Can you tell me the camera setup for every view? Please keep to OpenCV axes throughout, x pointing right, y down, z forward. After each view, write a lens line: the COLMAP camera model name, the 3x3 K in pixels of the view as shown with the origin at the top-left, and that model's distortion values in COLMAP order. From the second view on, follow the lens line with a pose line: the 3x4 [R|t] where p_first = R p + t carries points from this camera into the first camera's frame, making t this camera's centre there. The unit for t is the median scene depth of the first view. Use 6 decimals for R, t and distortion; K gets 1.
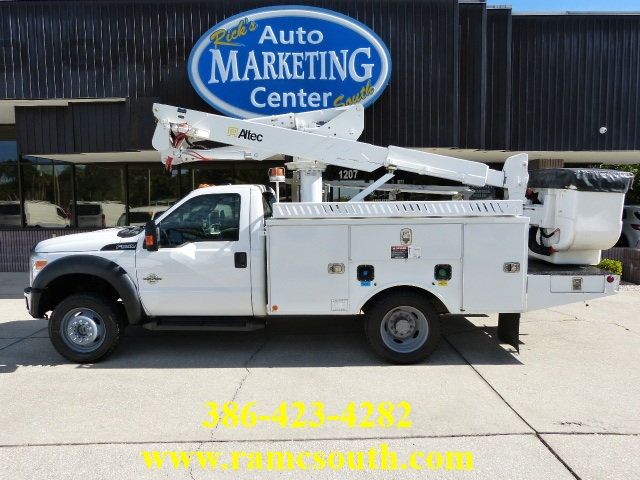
lens RADIAL K [[479.2, 0, 319.6], [0, 479.2, 240.5], [0, 0, 1]] dist [-0.041462, 0.033030]
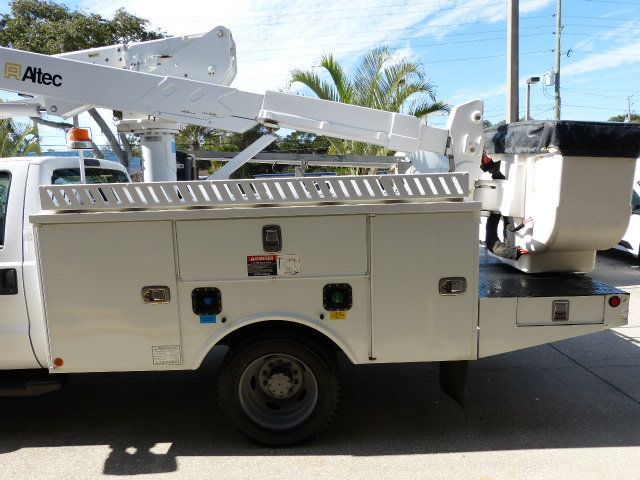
lens RADIAL K [[479.2, 0, 320.4], [0, 479.2, 244.7], [0, 0, 1]] dist [-0.041462, 0.033030]
pose [[0.999039, -0.021428, 0.038226, 0.127894], [0.019659, 0.998746, 0.046051, -0.015384], [-0.039164, -0.045255, 0.998207, 0.244222]]
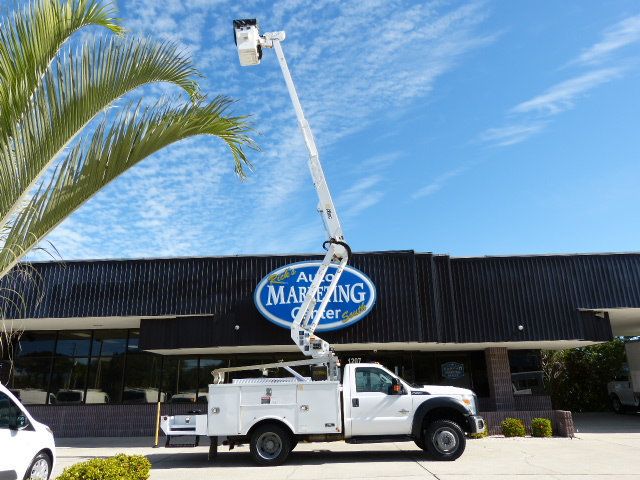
lens RADIAL K [[479.2, 0, 320.1], [0, 479.2, 240.6], [0, 0, 1]] dist [-0.041462, 0.033030]
pose [[0.999390, -0.021579, -0.027472, 0.005267], [0.009430, 0.923855, -0.382626, 0.100109], [0.033637, 0.382133, 0.923495, -0.616546]]
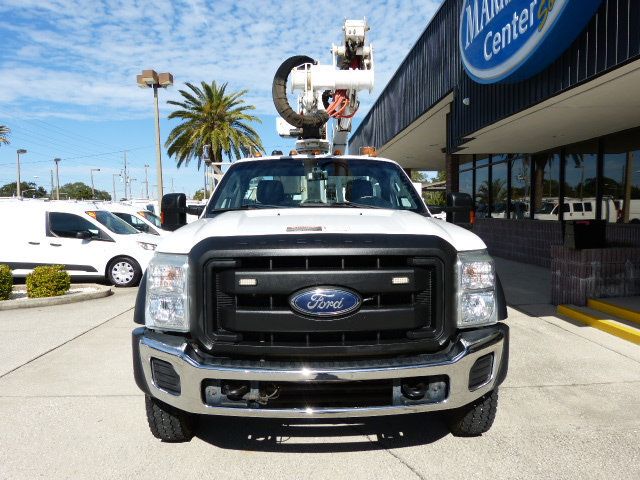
lens RADIAL K [[479.2, 0, 320.3], [0, 479.2, 240.5], [0, 0, 1]] dist [-0.041462, 0.033030]
pose [[0.040047, 0.070742, -0.996690, 0.631015], [-0.074713, 0.994910, 0.067613, -0.027044], [0.996401, 0.071758, 0.045128, 0.727294]]
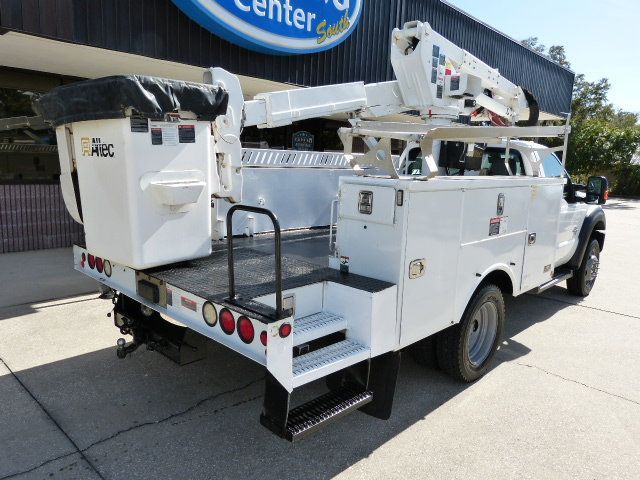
lens RADIAL K [[479.2, 0, 318.6], [0, 479.2, 240.2], [0, 0, 1]] dist [-0.041462, 0.033030]
pose [[0.686351, -0.085417, 0.722237, -0.581562], [0.007795, 0.993886, 0.110137, -0.021860], [-0.727229, -0.069963, 0.682820, 0.427162]]
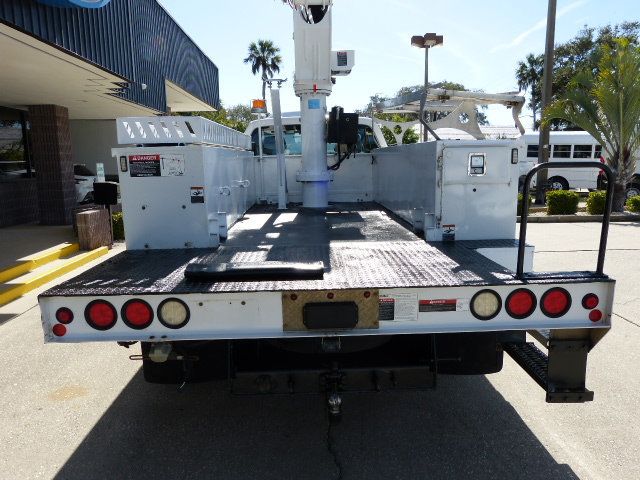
lens RADIAL K [[479.2, 0, 320.7], [0, 479.2, 241.2], [0, 0, 1]] dist [-0.041462, 0.033030]
pose [[-0.046231, -0.157594, 0.986421, -0.646236], [0.093972, 0.982412, 0.161358, -0.022465], [-0.994501, 0.100156, -0.030608, 0.761988]]
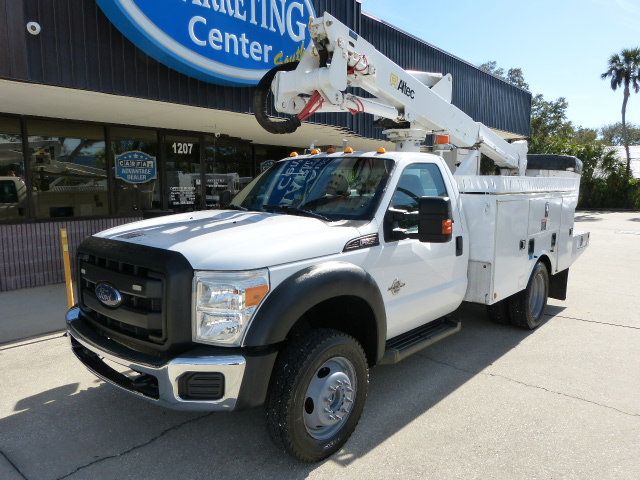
lens RADIAL K [[479.2, 0, 320.4], [0, 479.2, 243.8], [0, 0, 1]] dist [-0.041462, 0.033030]
pose [[0.646538, -0.084791, 0.758155, -0.574755], [0.059502, 0.996381, 0.060692, -0.015873], [-0.760558, 0.005872, 0.649244, 0.406755]]
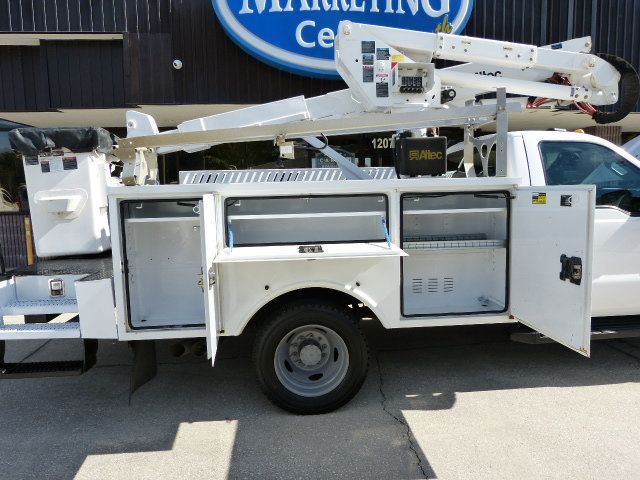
lens RADIAL K [[479.2, 0, 317.7], [0, 479.2, 240.5], [0, 0, 1]] dist [-0.041462, 0.033030]
pose [[0.995443, -0.018962, 0.093457, -0.187534], [0.016050, 0.999365, 0.031808, 0.006140], [-0.094001, -0.030163, 0.995115, 0.231380]]
